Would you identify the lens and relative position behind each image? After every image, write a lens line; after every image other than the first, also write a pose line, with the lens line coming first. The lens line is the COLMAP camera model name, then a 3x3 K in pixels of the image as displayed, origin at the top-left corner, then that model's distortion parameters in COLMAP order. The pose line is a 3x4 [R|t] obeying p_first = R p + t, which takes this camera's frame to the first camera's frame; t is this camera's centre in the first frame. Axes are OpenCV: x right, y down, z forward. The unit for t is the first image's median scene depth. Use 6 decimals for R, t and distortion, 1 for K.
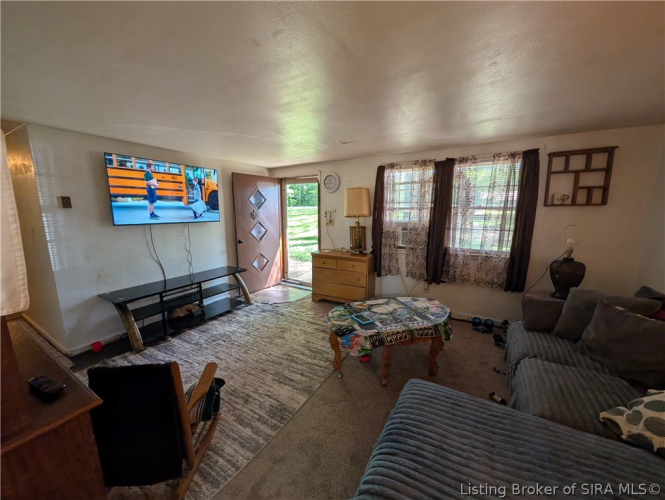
lens RADIAL K [[250.5, 0, 332.5], [0, 250.5, 250.0], [0, 0, 1]] dist [-0.002399, -0.000045]
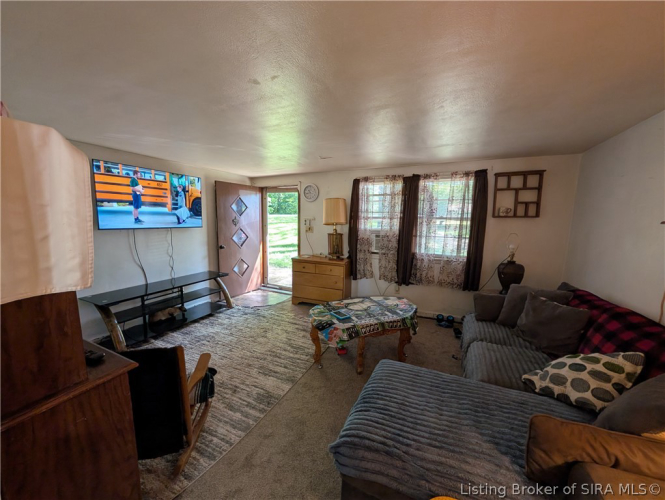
lens RADIAL K [[250.5, 0, 332.5], [0, 250.5, 250.0], [0, 0, 1]] dist [-0.002399, -0.000045]
pose [[0.995485, 0.003768, 0.094848, -0.019076], [-0.000506, 0.999408, -0.034394, 0.020187], [-0.094922, 0.034190, 0.994897, -0.103720]]
